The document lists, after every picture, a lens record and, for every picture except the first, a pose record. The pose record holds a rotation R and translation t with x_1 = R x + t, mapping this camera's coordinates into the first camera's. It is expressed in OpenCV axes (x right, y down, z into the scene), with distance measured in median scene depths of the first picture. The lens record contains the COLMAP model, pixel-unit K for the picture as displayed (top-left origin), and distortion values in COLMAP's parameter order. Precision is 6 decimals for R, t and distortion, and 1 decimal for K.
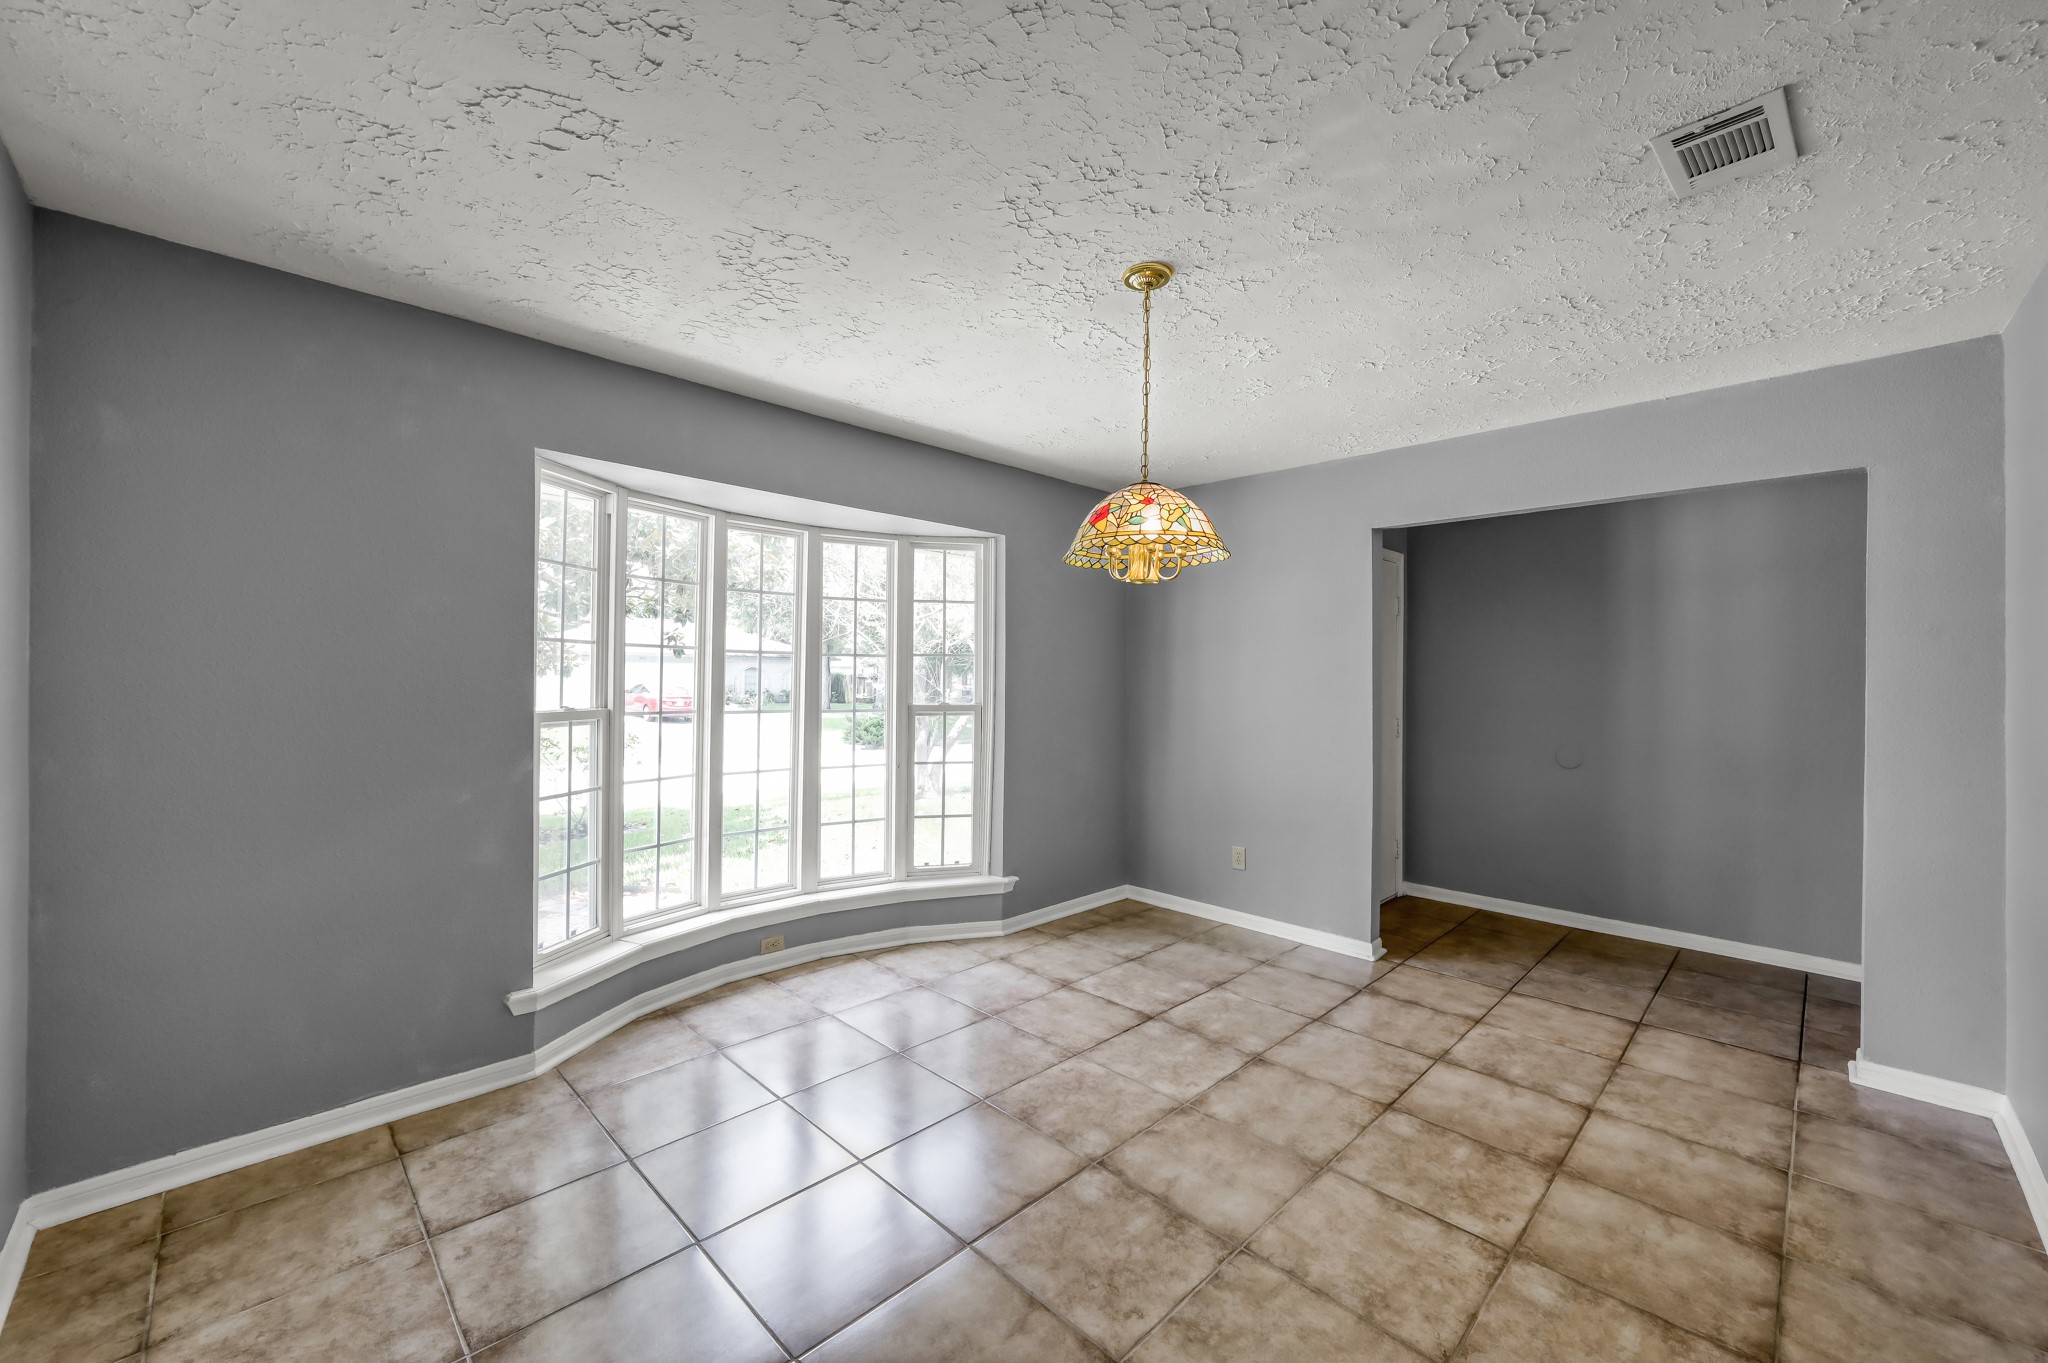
lens RADIAL K [[801.0, 0, 1023.9], [0, 801.0, 685.4], [0, 0, 1]] dist [-0.002251, -0.000121]
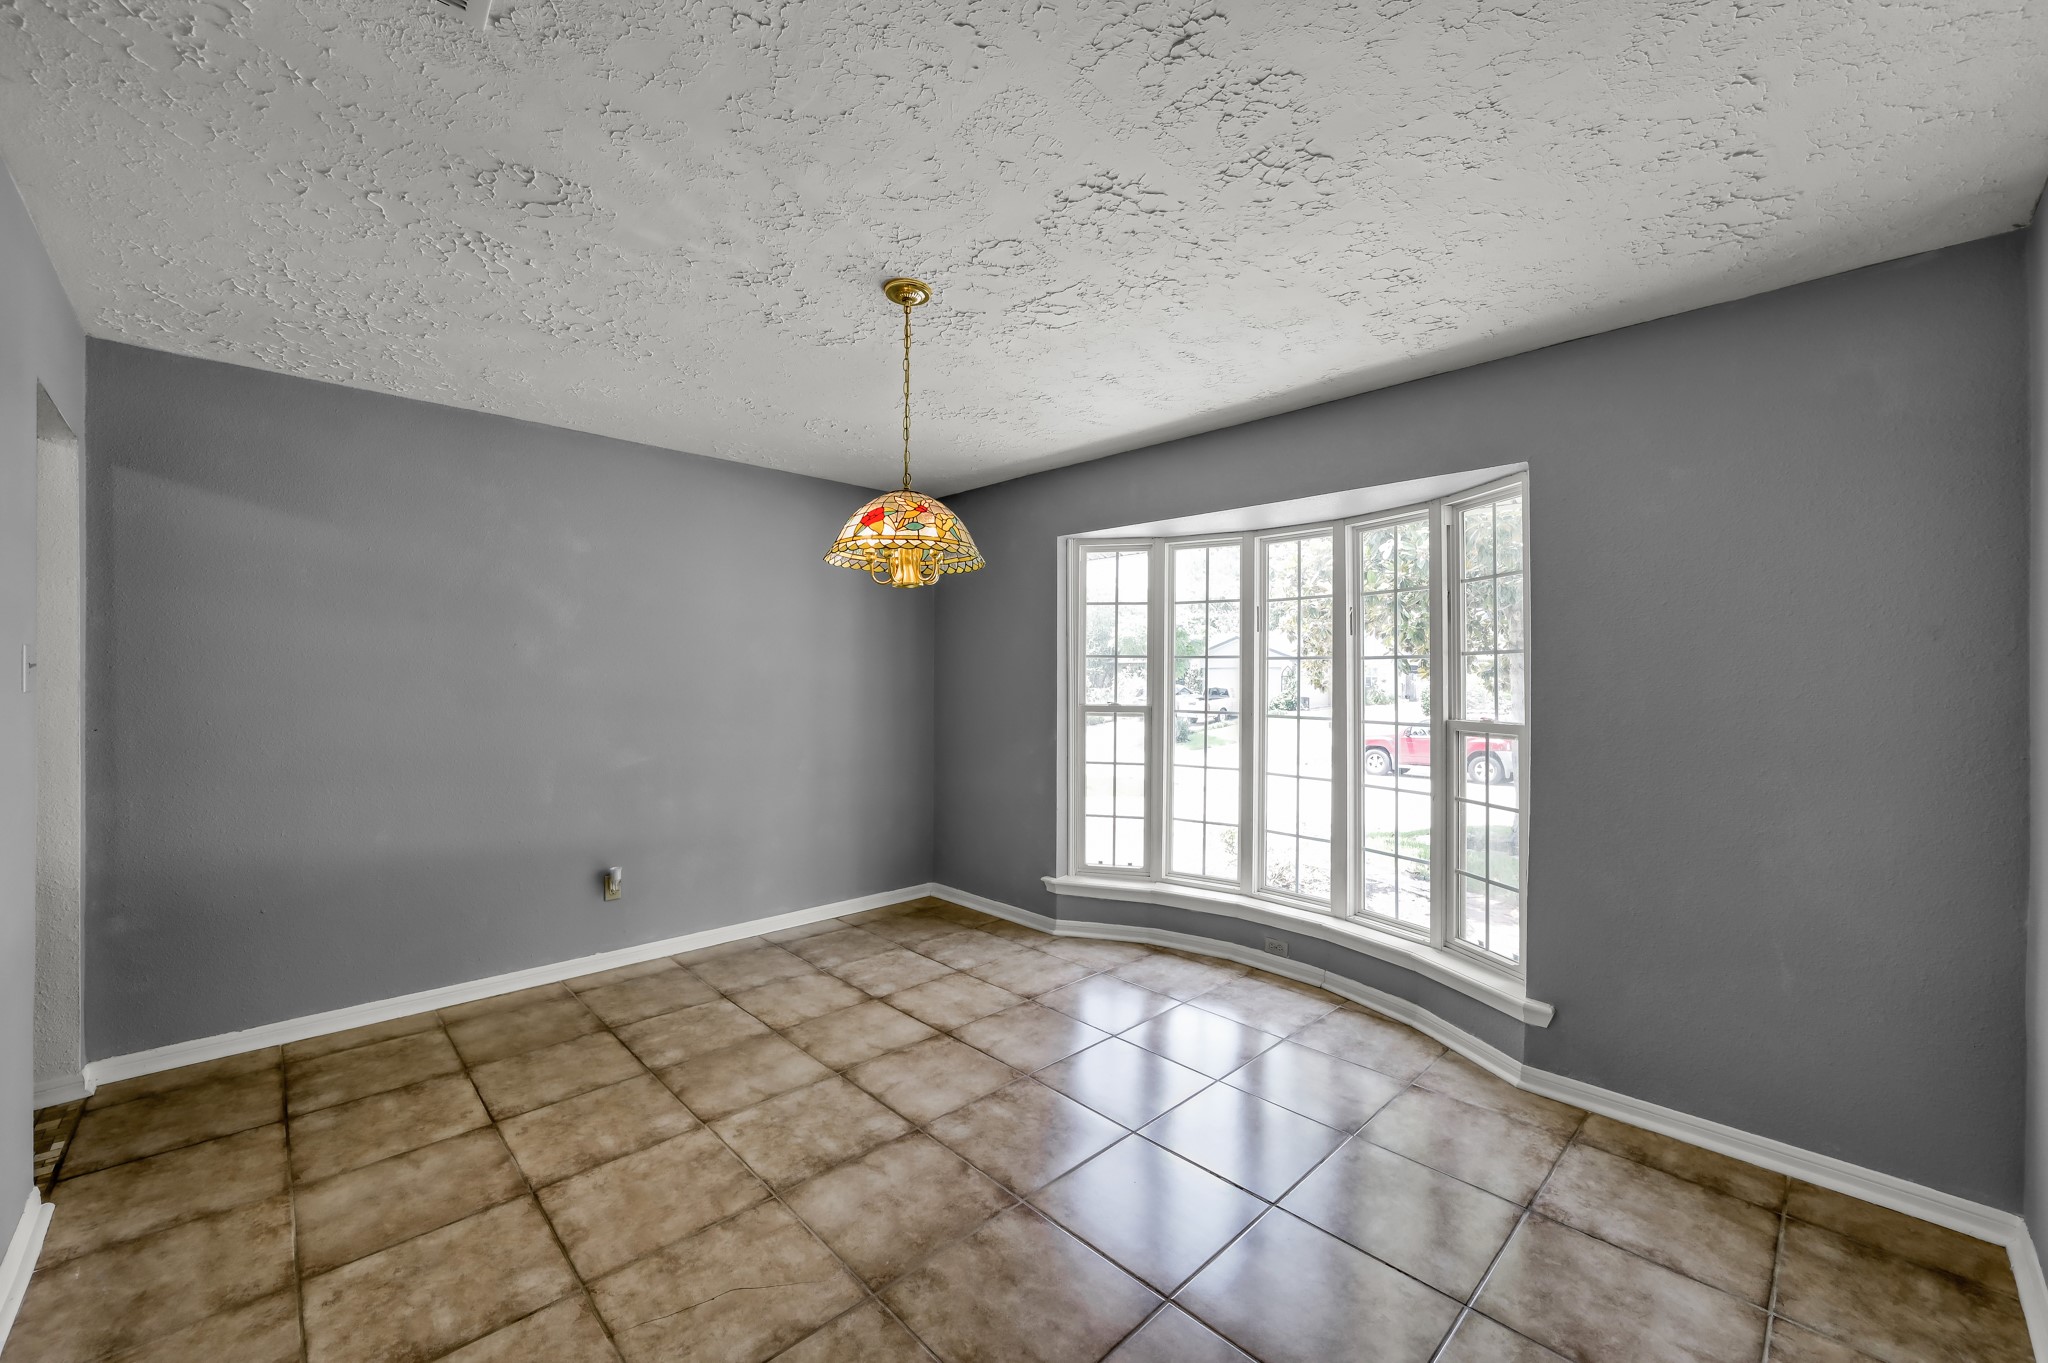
lens RADIAL K [[801.0, 0, 1023.9], [0, 801.0, 685.4], [0, 0, 1]] dist [-0.002251, -0.000121]
pose [[-0.014158, 0.000362, -0.999900, 0.946081], [-0.017957, 0.999839, 0.000616, -0.002082], [0.999739, 0.017964, -0.014149, 0.932819]]
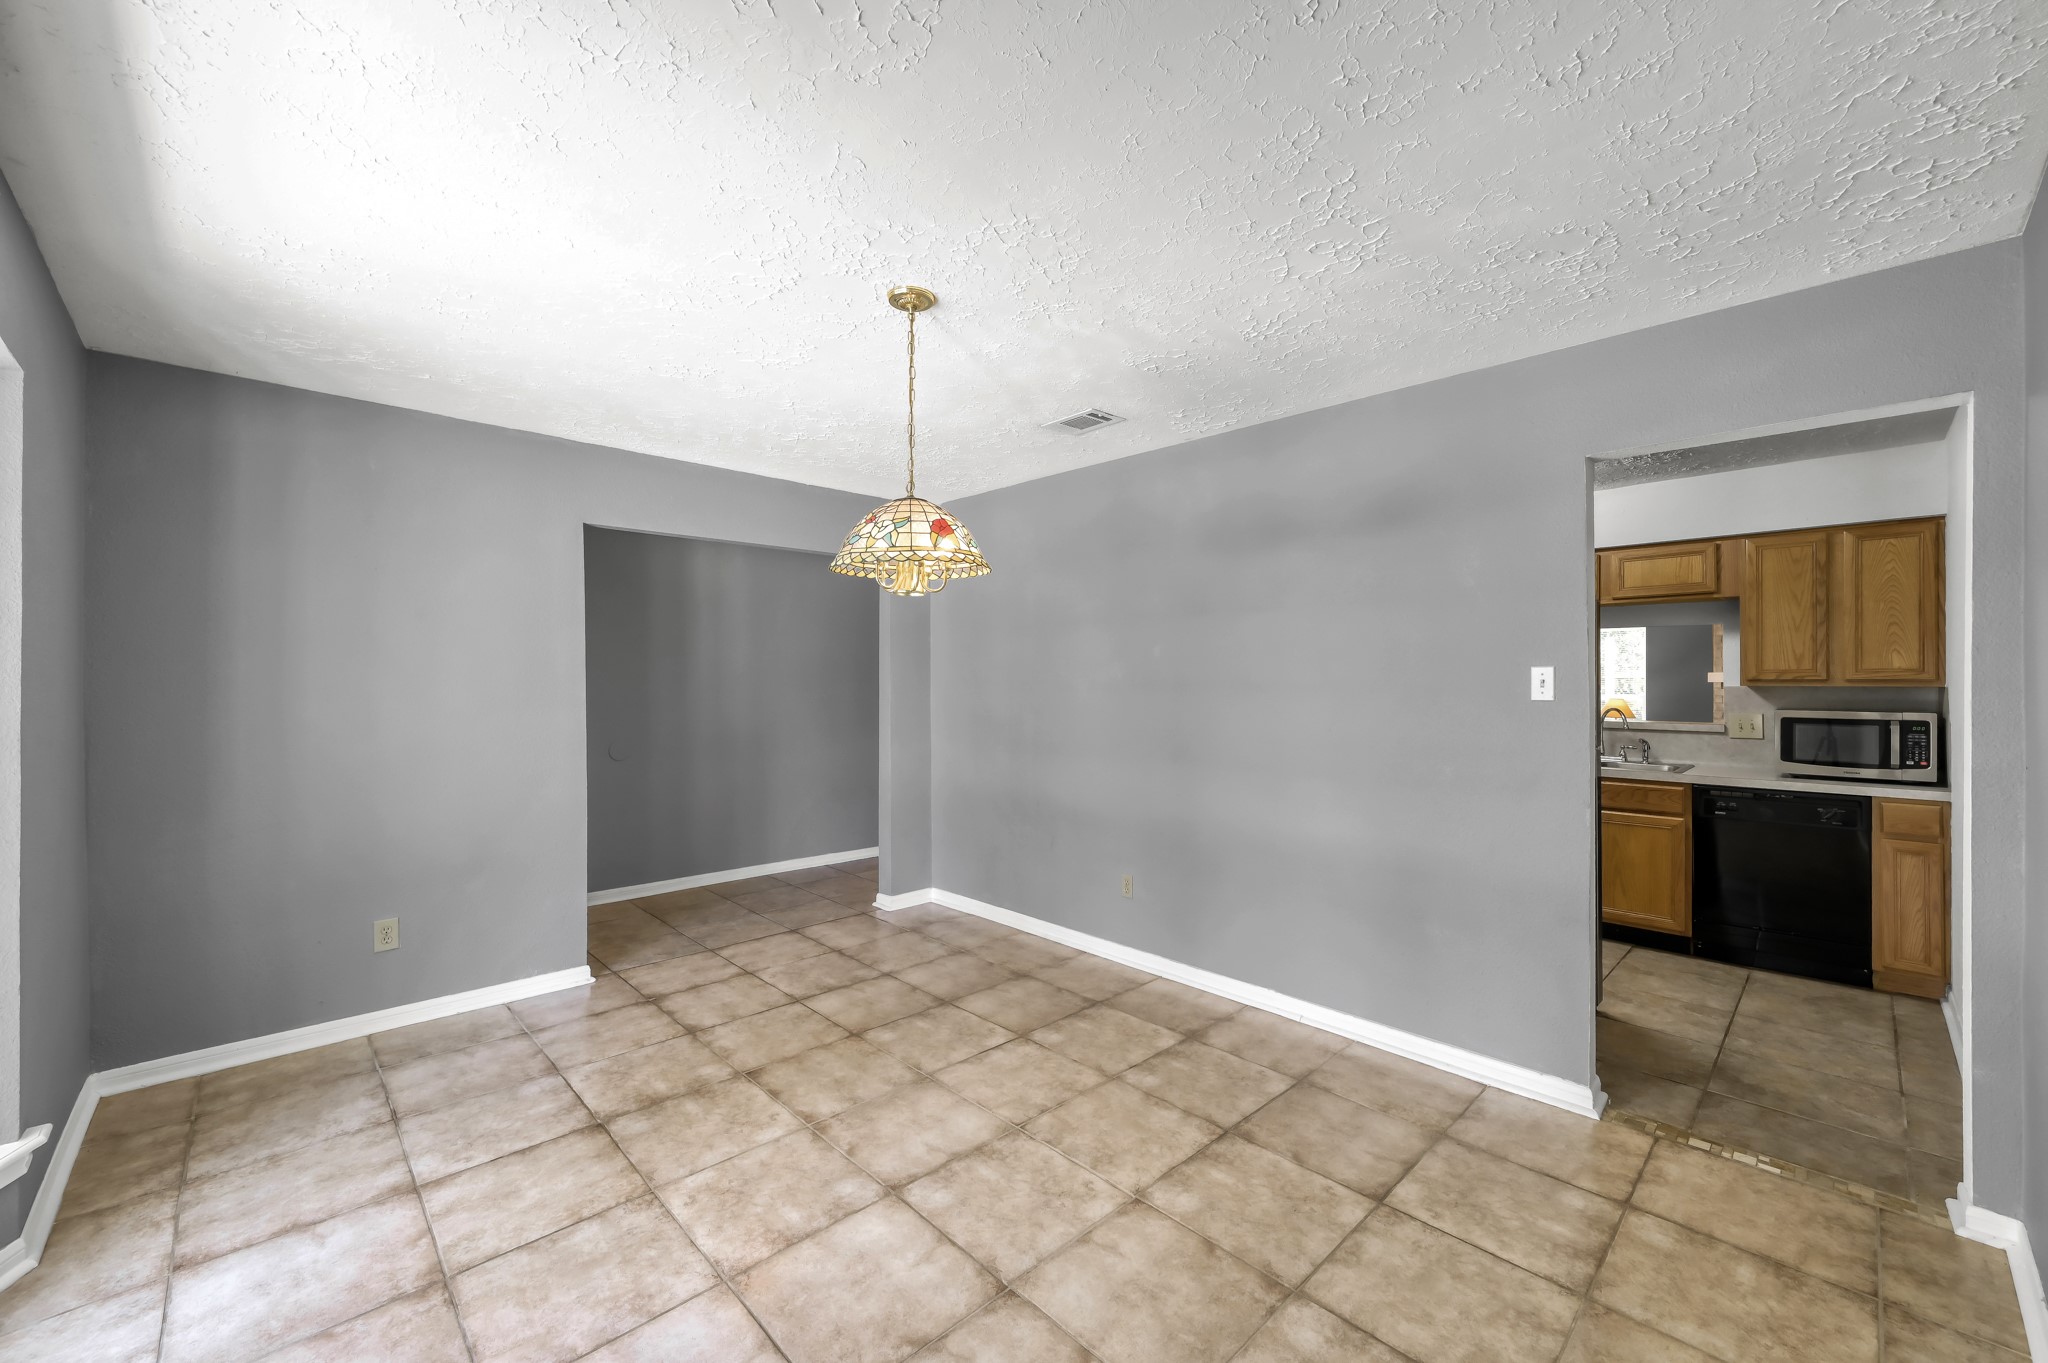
lens RADIAL K [[802.1, 0, 1029.1], [0, 802.1, 685.6], [0, 0, 1]] dist [-0.009690, 0.000271]
pose [[0.009472, -0.015031, 0.999842, -0.699708], [0.009446, 0.999844, 0.014941, -0.019553], [-0.999911, 0.009303, 0.009612, 0.668306]]
